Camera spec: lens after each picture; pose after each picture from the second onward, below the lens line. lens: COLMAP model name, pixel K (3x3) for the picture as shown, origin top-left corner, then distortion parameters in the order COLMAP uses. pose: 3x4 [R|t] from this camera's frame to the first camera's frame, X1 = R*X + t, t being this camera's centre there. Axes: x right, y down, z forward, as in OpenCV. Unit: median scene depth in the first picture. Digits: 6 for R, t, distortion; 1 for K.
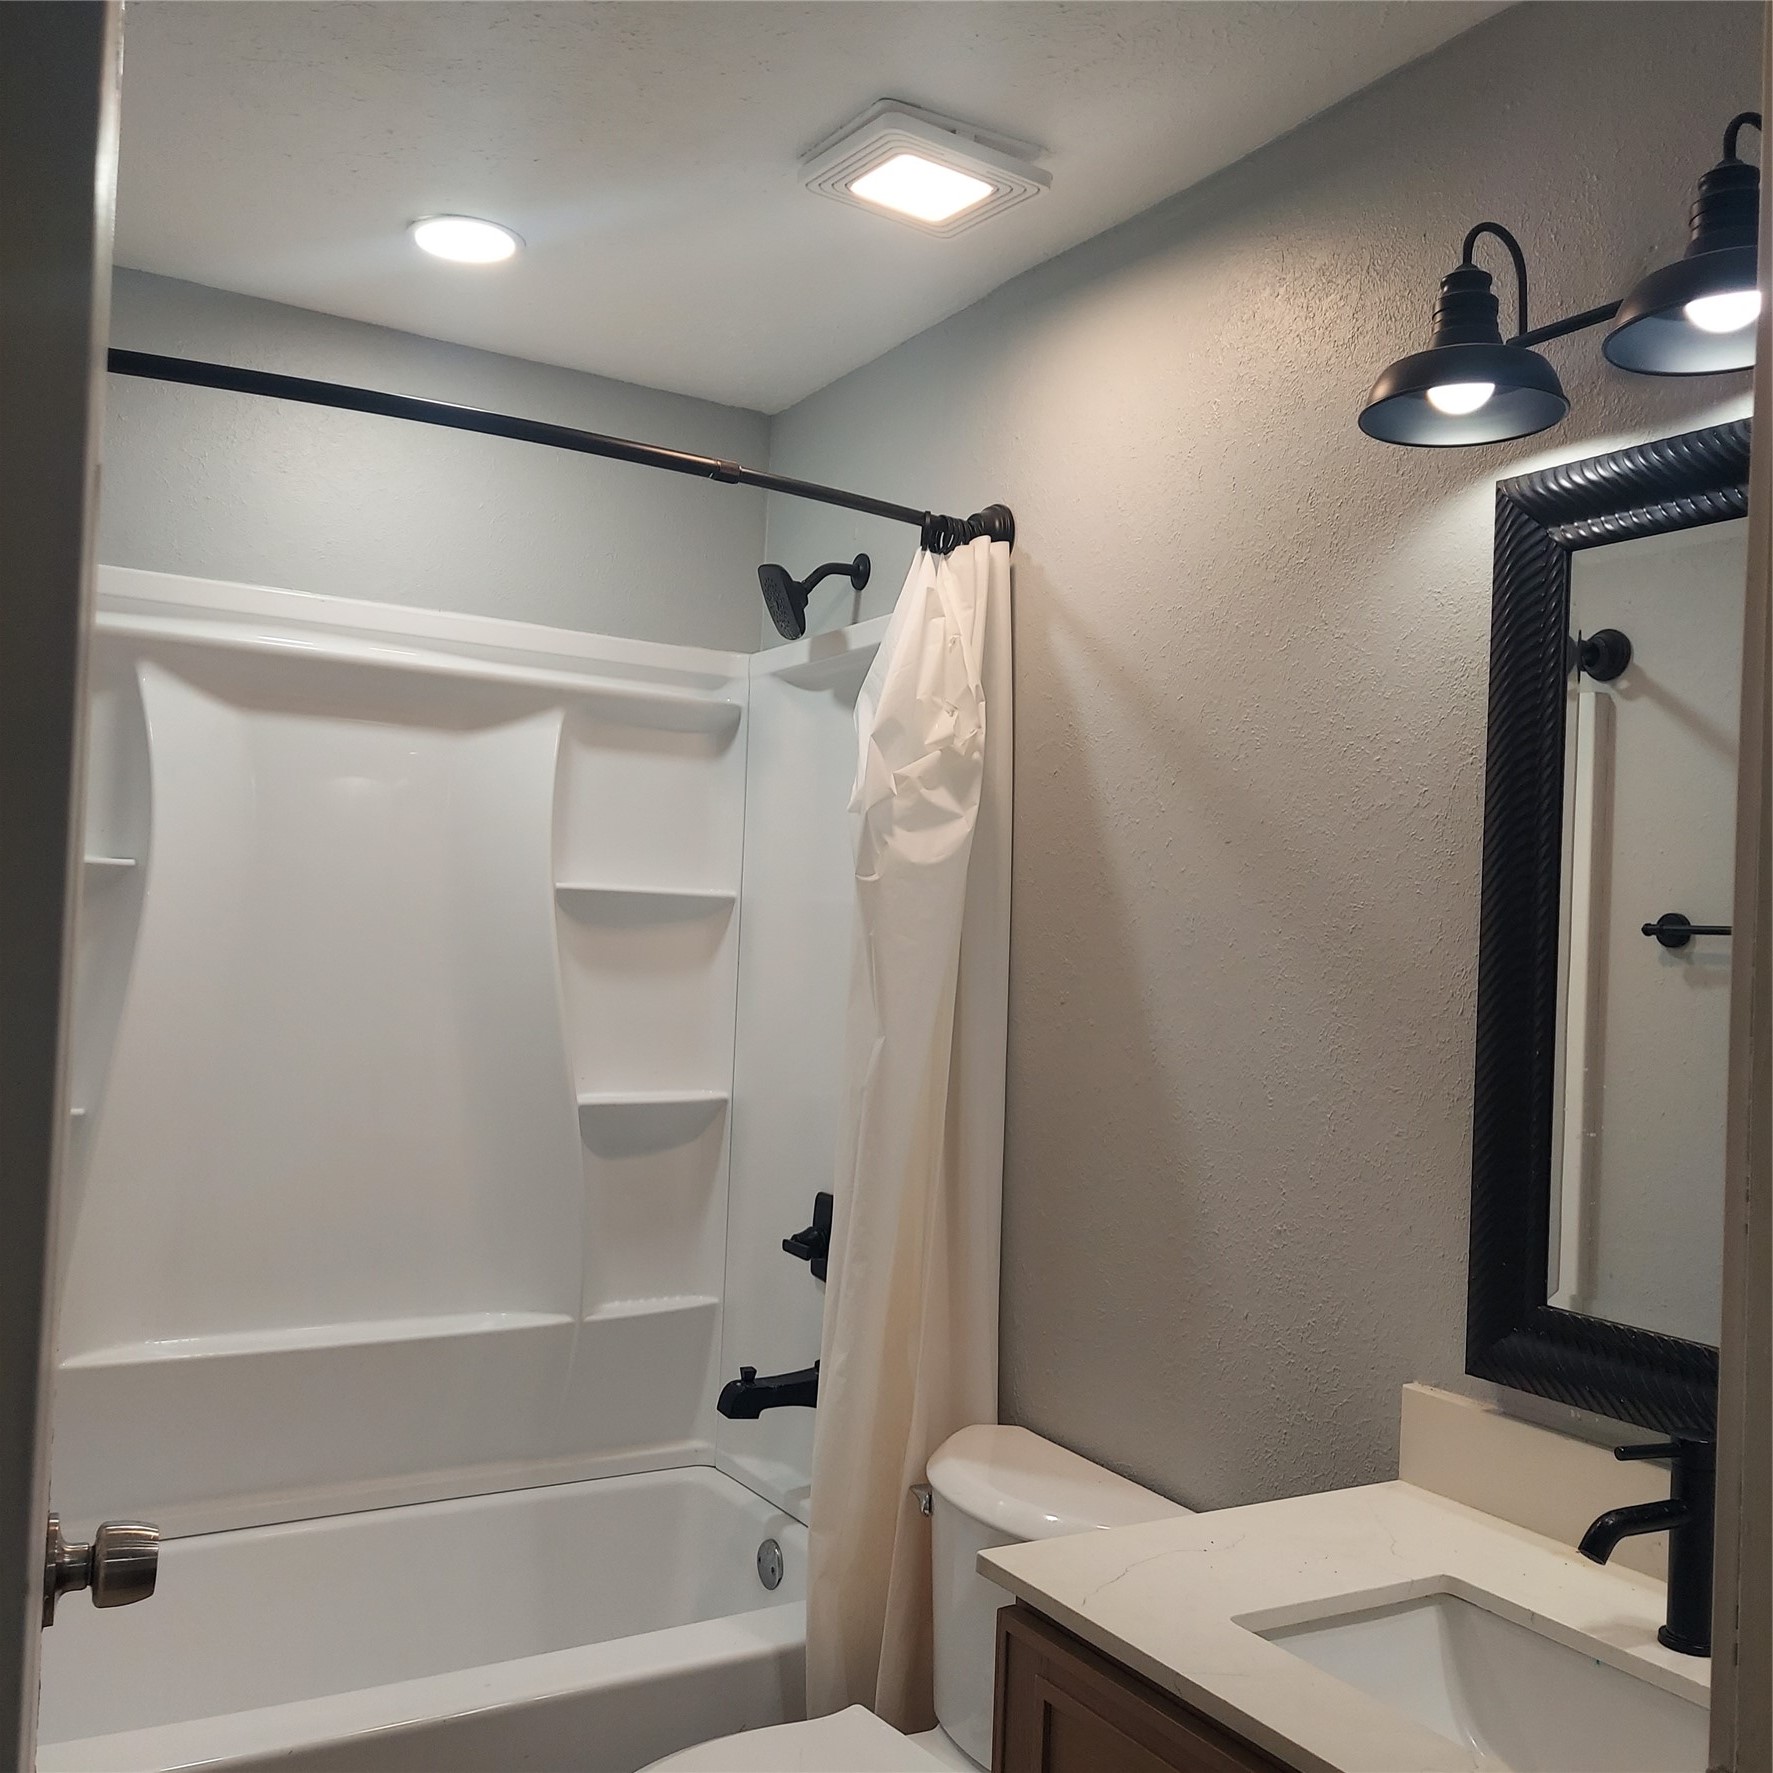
lens RADIAL K [[1676.1, 0, 894.2], [0, 1676.1, 891.9], [0, 0, 1]] dist [0.107093, -0.154603]
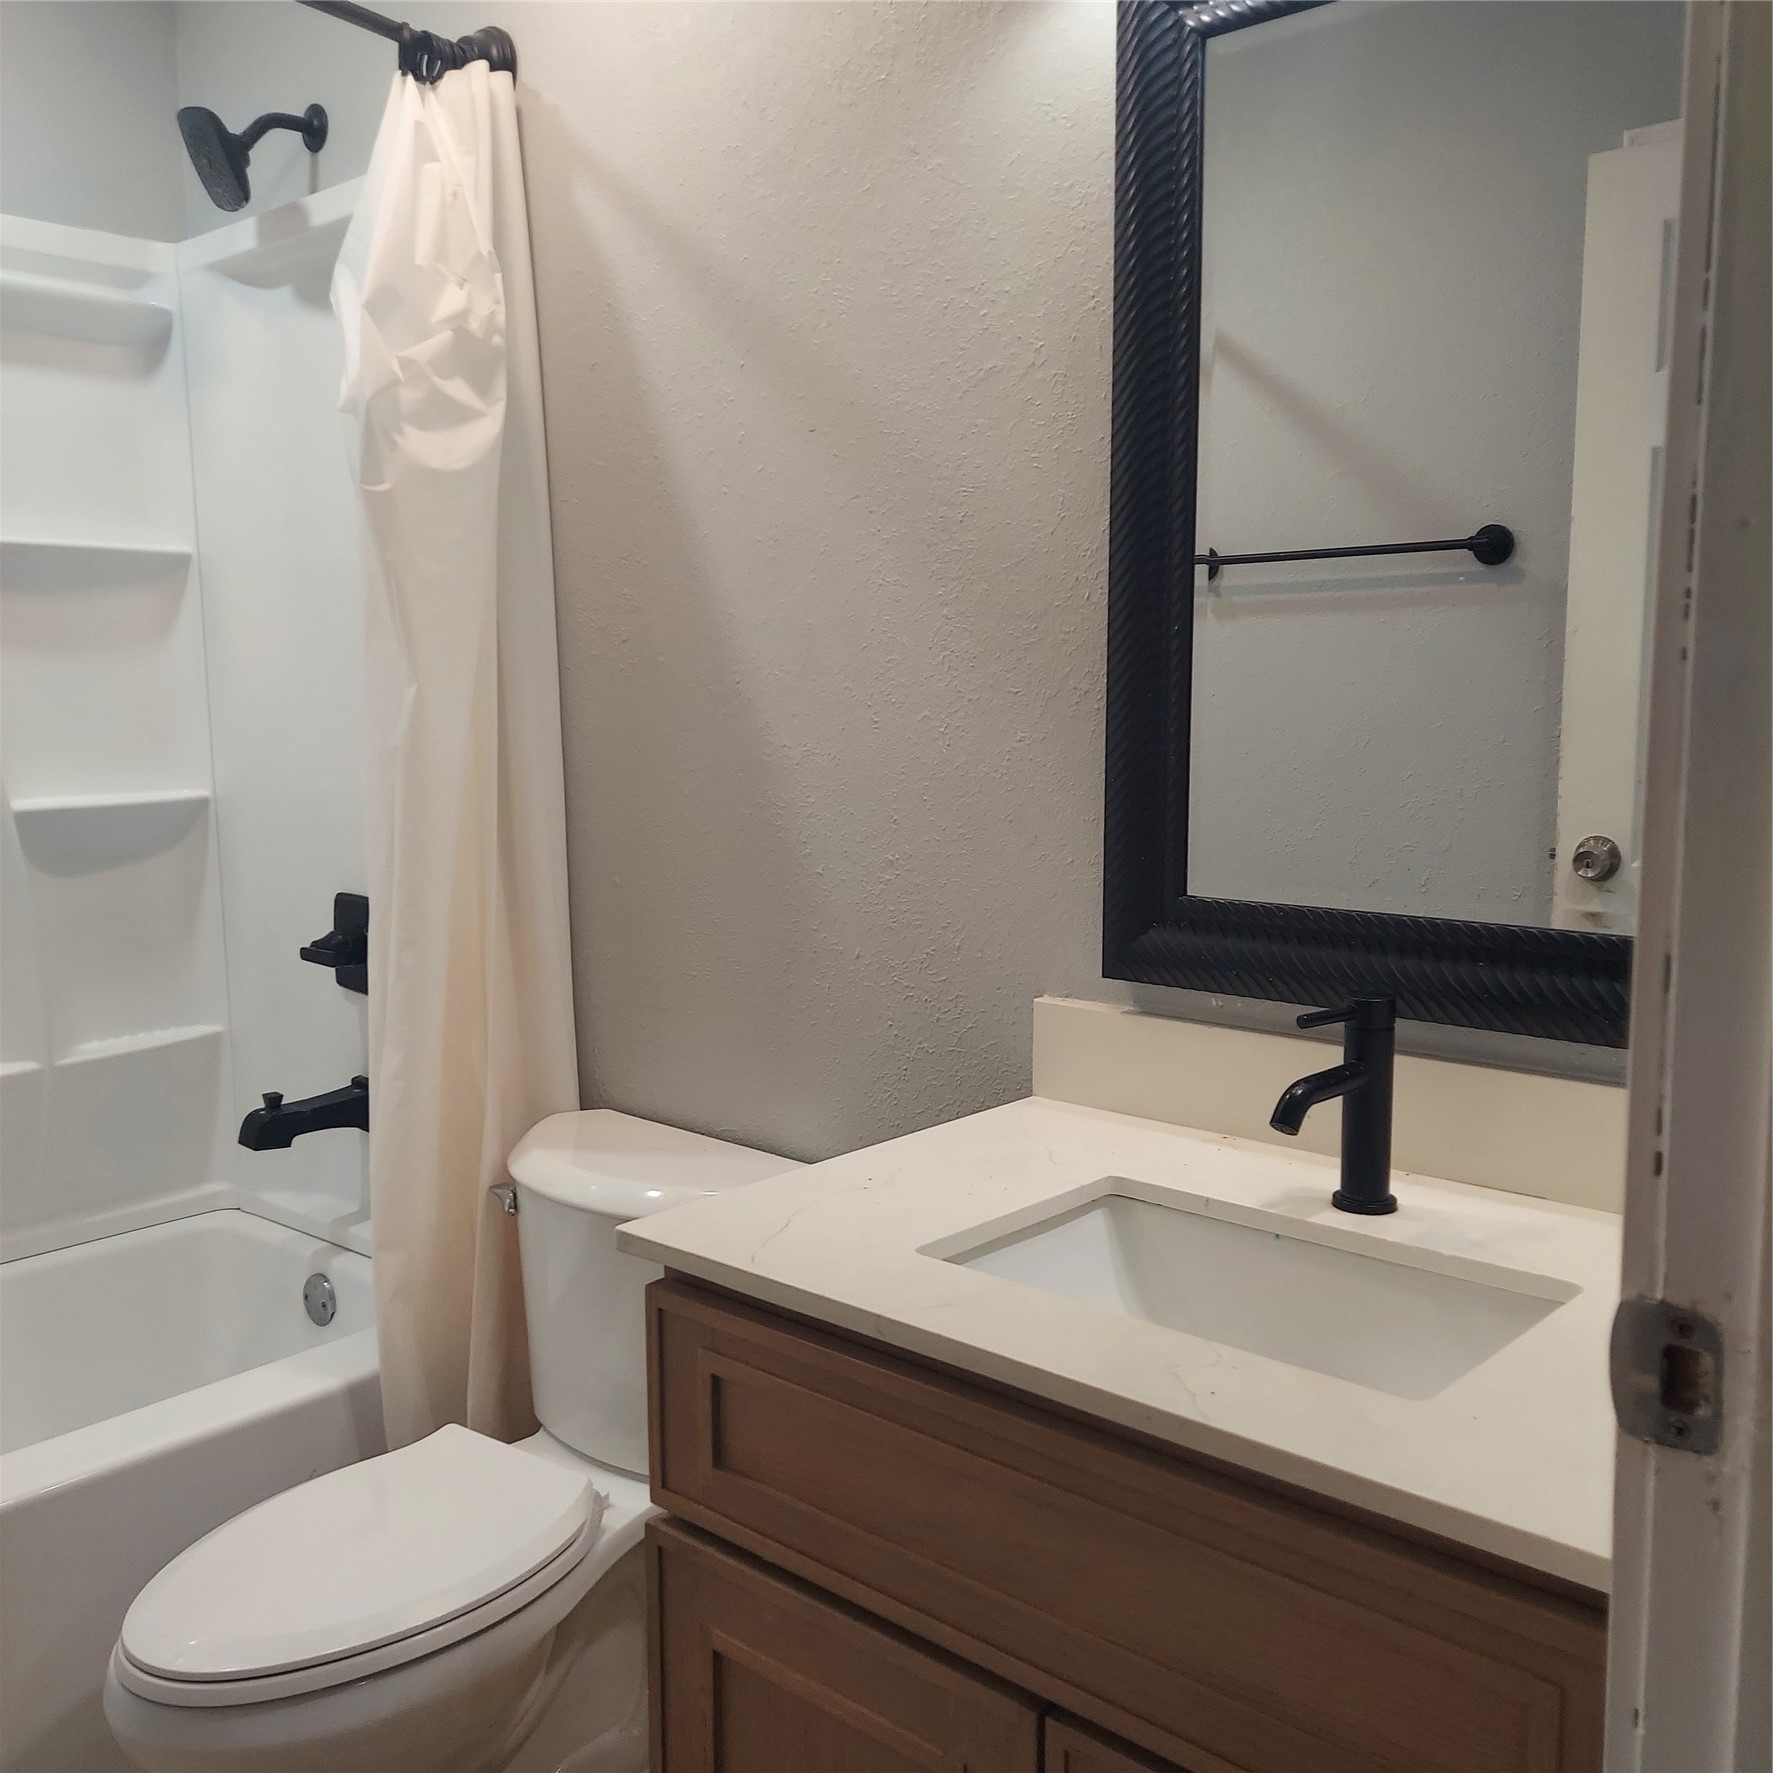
lens RADIAL K [[1676.1, 0, 894.2], [0, 1676.1, 891.9], [0, 0, 1]] dist [0.107093, -0.154603]
pose [[0.952827, -0.087224, 0.290712, -0.031787], [0.038677, 0.984902, 0.168739, 0.053530], [-0.301041, -0.149536, 0.941814, 0.115836]]
